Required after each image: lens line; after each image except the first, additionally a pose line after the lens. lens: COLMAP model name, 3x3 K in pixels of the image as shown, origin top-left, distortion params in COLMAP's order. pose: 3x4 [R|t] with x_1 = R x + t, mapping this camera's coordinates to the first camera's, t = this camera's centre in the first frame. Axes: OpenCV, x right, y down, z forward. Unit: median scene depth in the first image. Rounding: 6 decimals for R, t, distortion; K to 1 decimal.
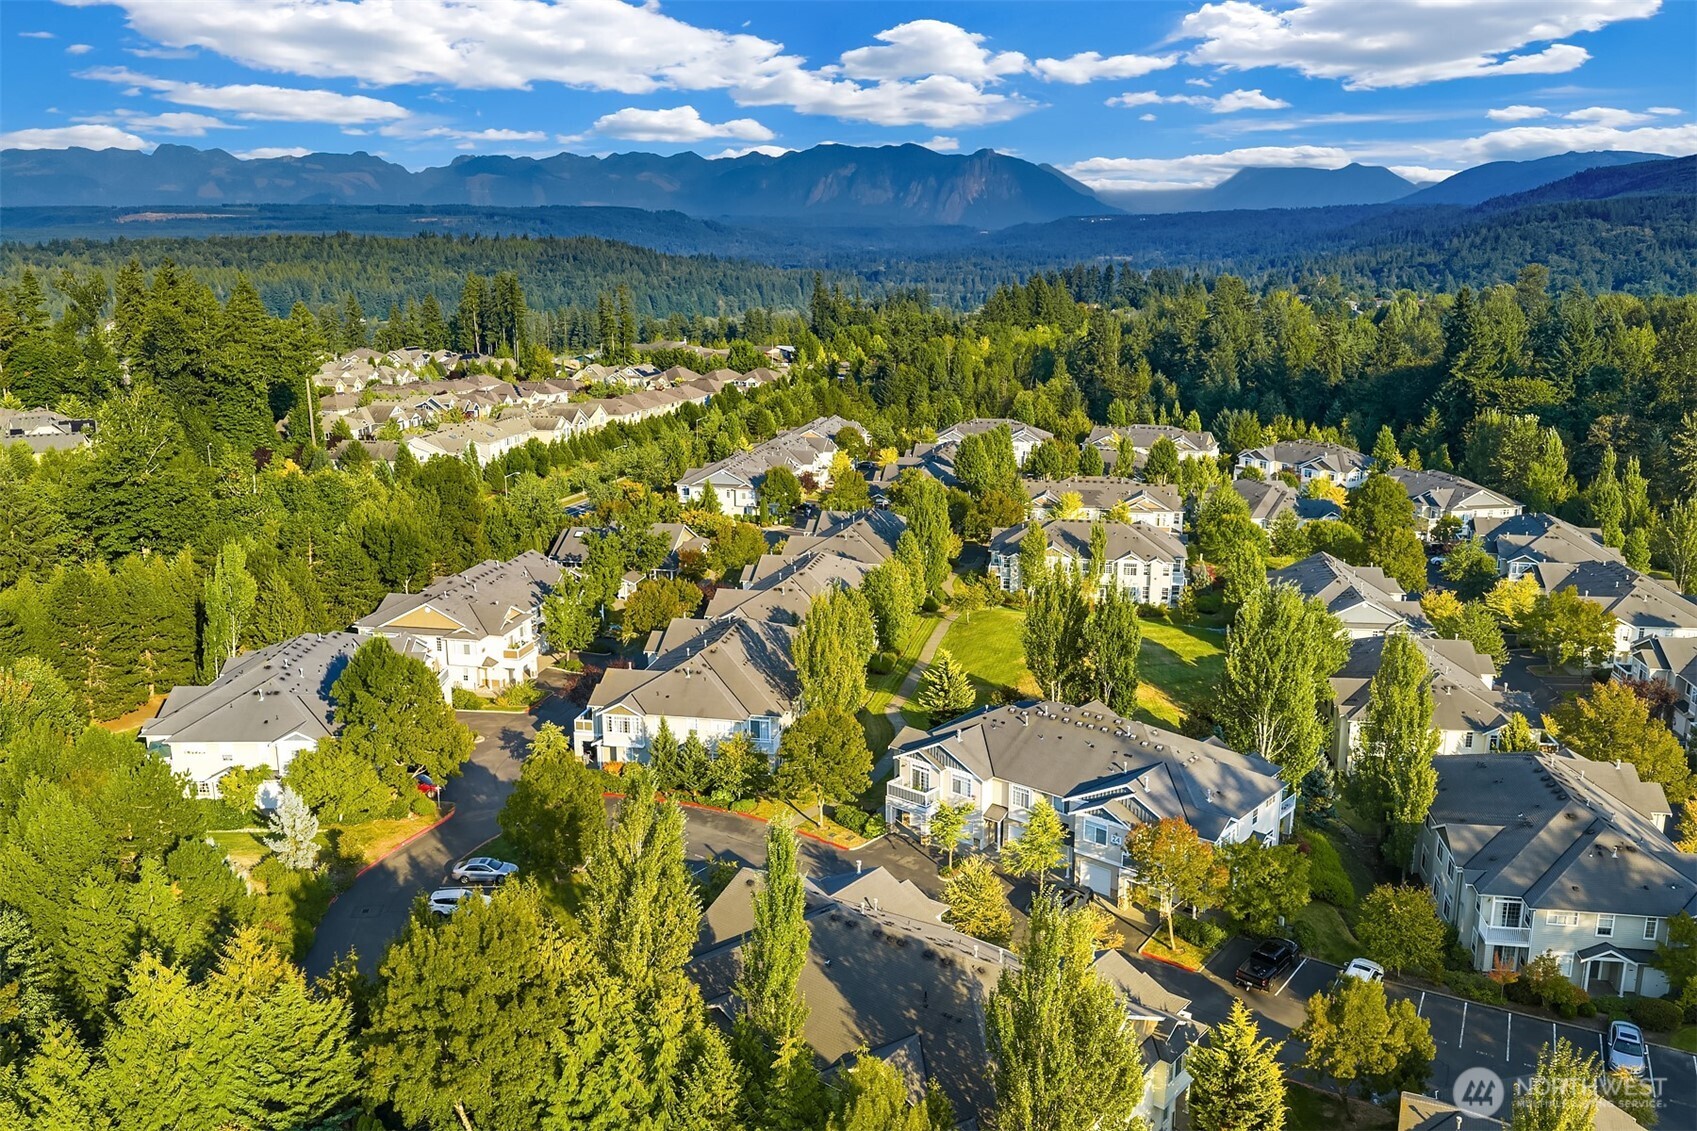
lens RADIAL K [[1396.7, 0, 848.5], [0, 1396.7, 565.5], [0, 0, 1]] dist [0.007506, -0.008782]
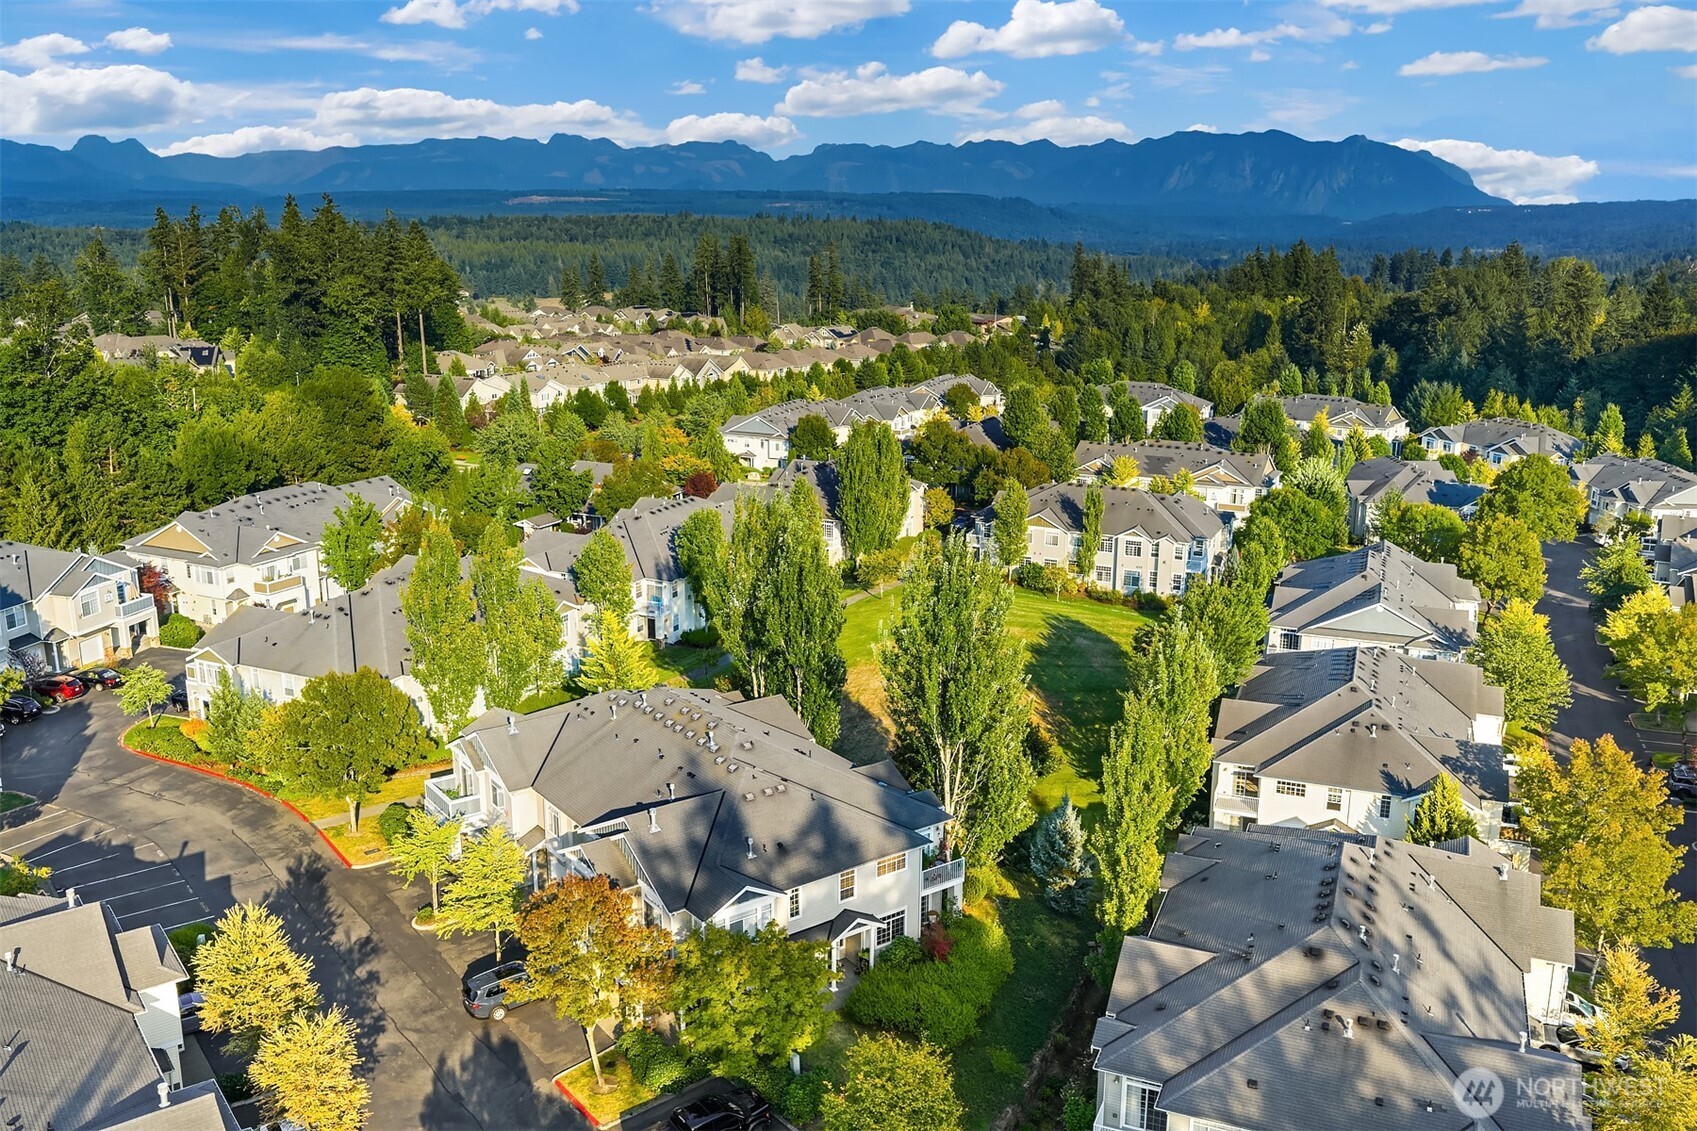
lens RADIAL K [[1404.3, 0, 848.5], [0, 1404.3, 565.5], [0, 0, 1]] dist [0.004178, 0.000373]
pose [[0.972312, 0.066926, -0.223899, 0.136401], [-0.065178, 0.997758, 0.015199, 0.006609], [0.224414, -0.000185, 0.974494, 0.117562]]
